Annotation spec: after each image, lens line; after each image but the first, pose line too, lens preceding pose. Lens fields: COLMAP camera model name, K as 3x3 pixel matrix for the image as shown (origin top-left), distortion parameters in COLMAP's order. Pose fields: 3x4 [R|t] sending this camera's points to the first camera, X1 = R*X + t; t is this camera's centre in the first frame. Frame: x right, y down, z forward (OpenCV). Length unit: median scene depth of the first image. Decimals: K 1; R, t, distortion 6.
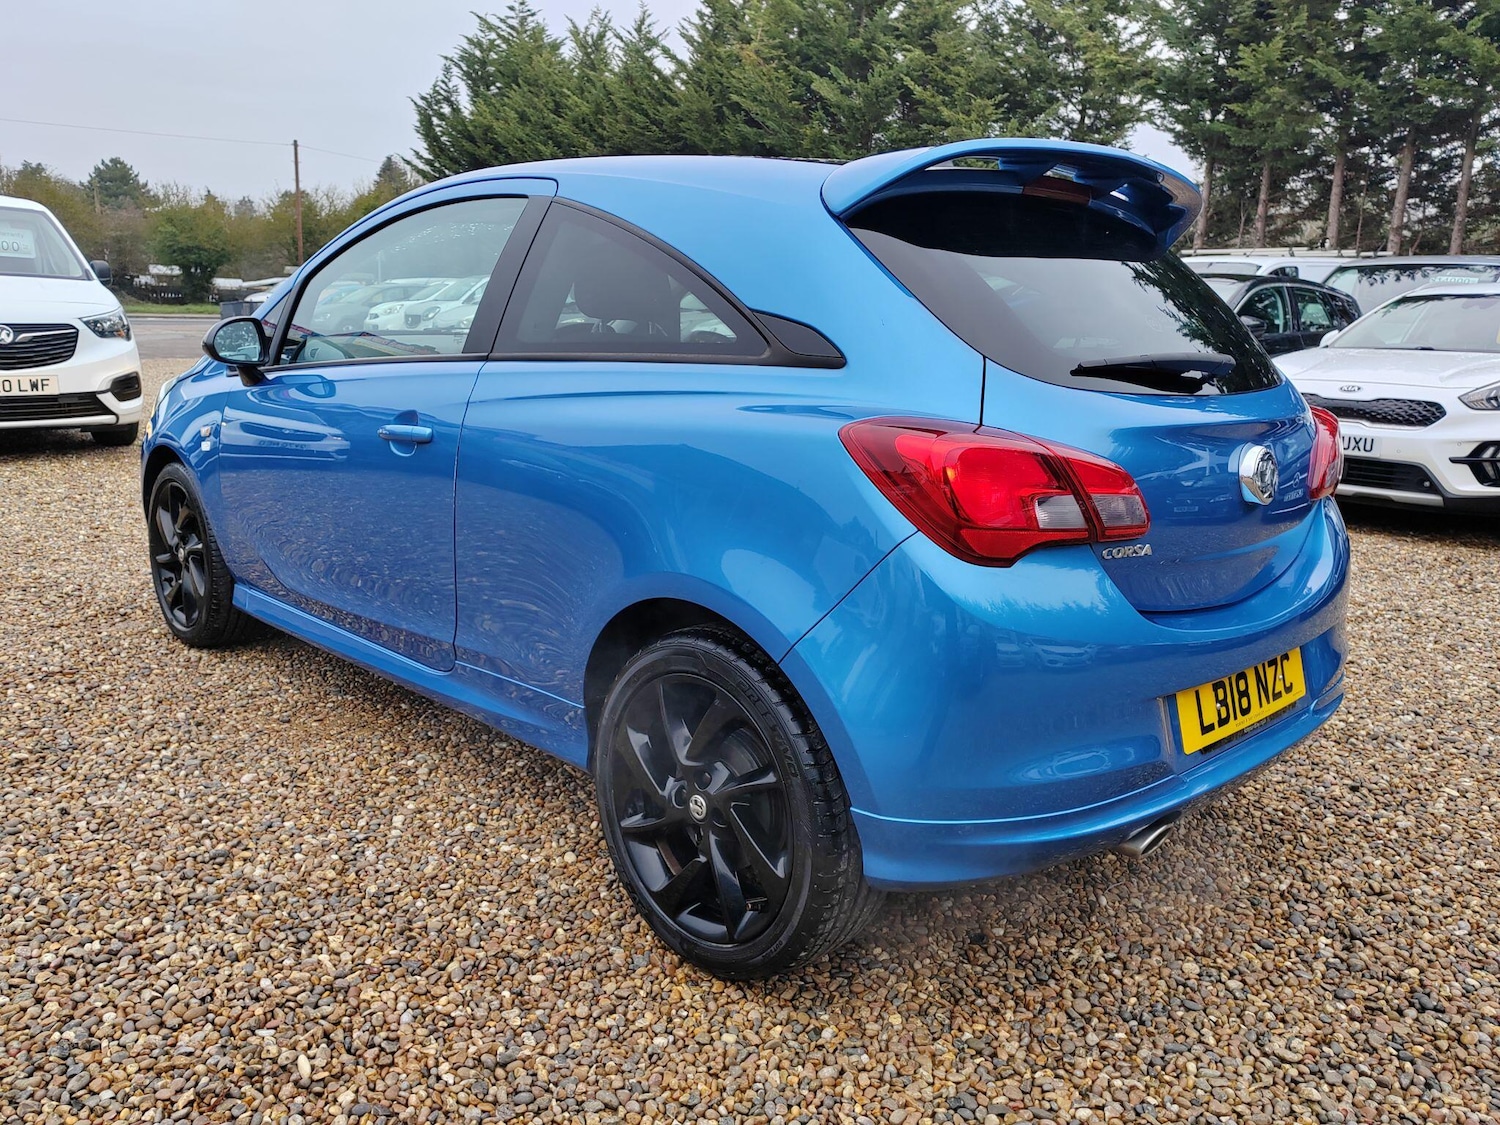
lens RADIAL K [[1157.7, 0, 748.1], [0, 1157.7, 559.0], [0, 0, 1]] dist [0.010726, 0.009697]
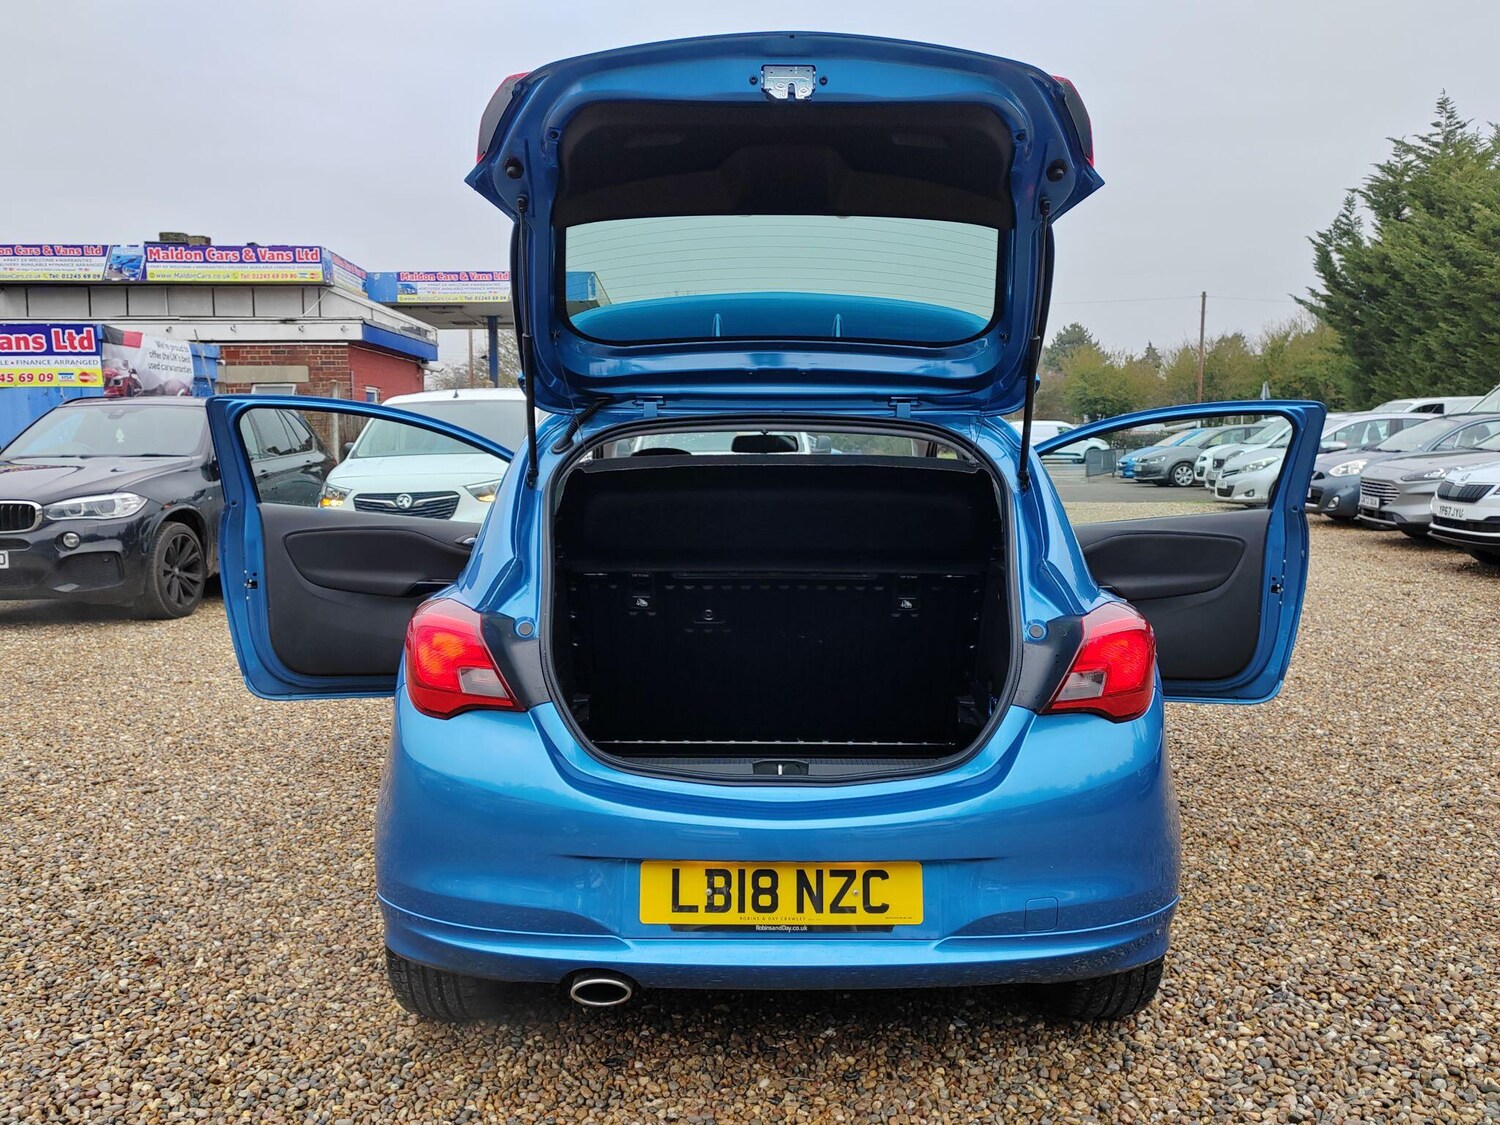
lens RADIAL K [[1157.7, 0, 748.1], [0, 1157.7, 559.0], [0, 0, 1]] dist [0.010726, 0.009697]
pose [[0.719763, 0.039897, -0.693072, 0.974591], [-0.120650, 0.990344, -0.068286, -0.088506], [0.683655, 0.132769, 0.717627, 0.198046]]
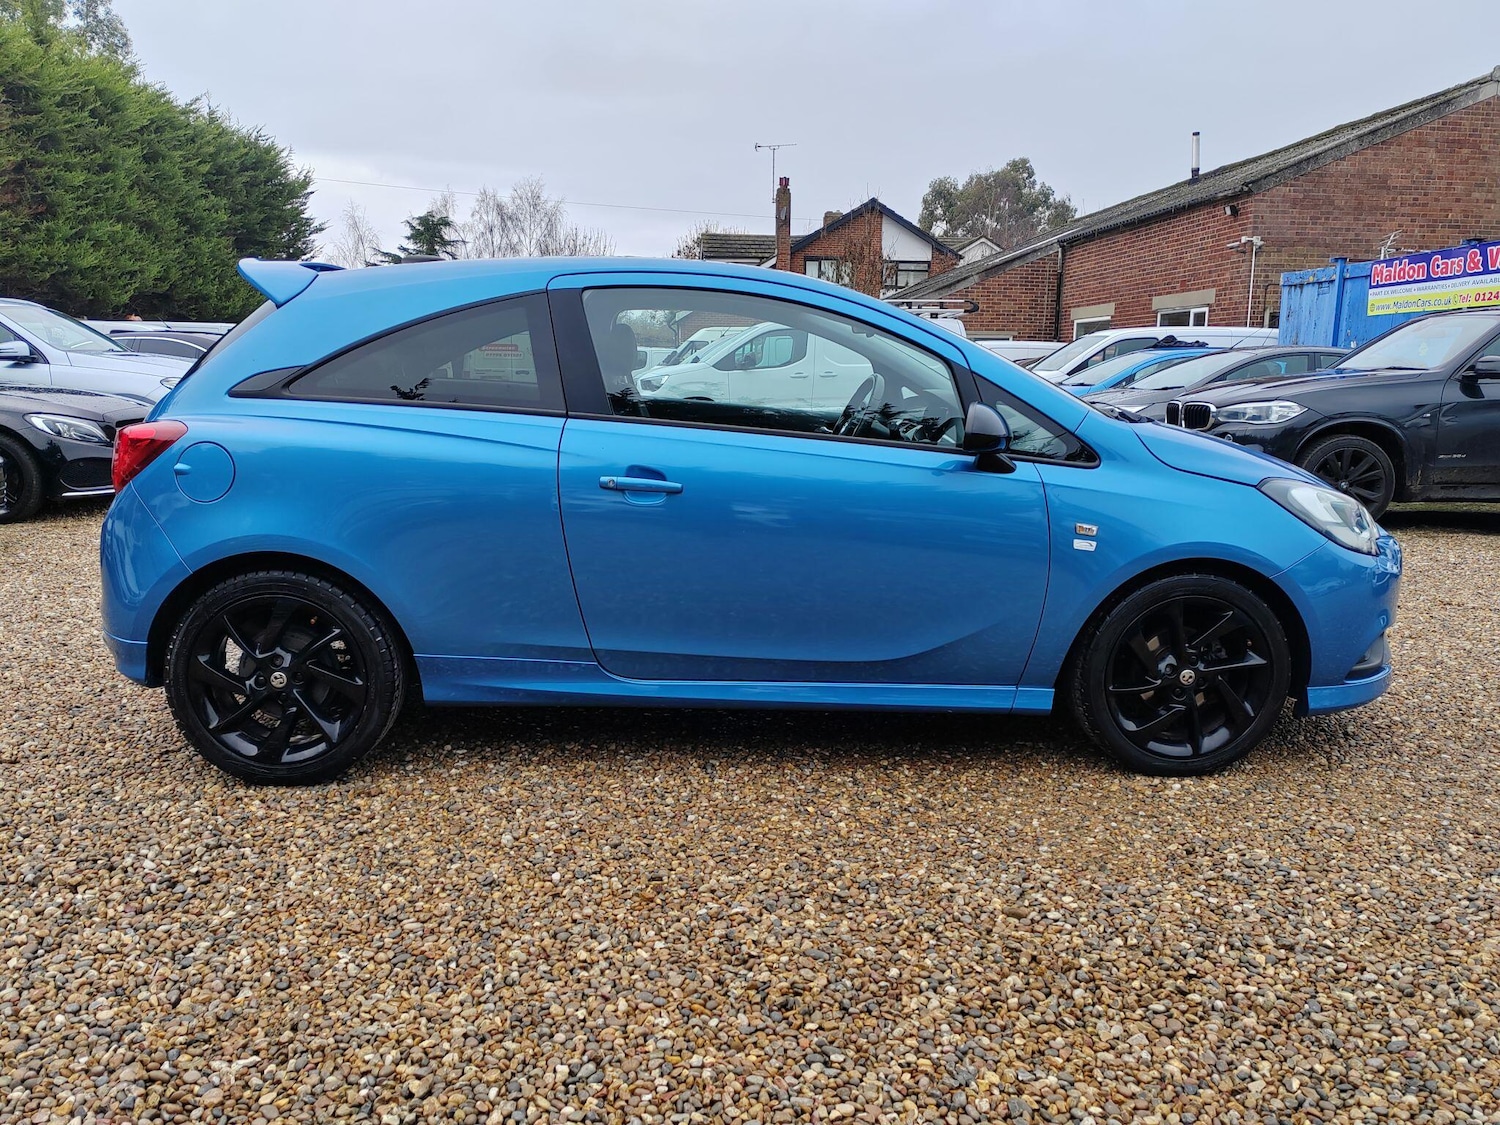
lens RADIAL K [[1157.2, 0, 748.5], [0, 1157.2, 558.2], [0, 0, 1]] dist [-0.001399, 0.038480]
pose [[-0.661300, 0.083672, -0.745440, 1.070359], [-0.191095, 0.942180, 0.275281, -0.494488], [0.725372, 0.324493, -0.607075, 2.443395]]
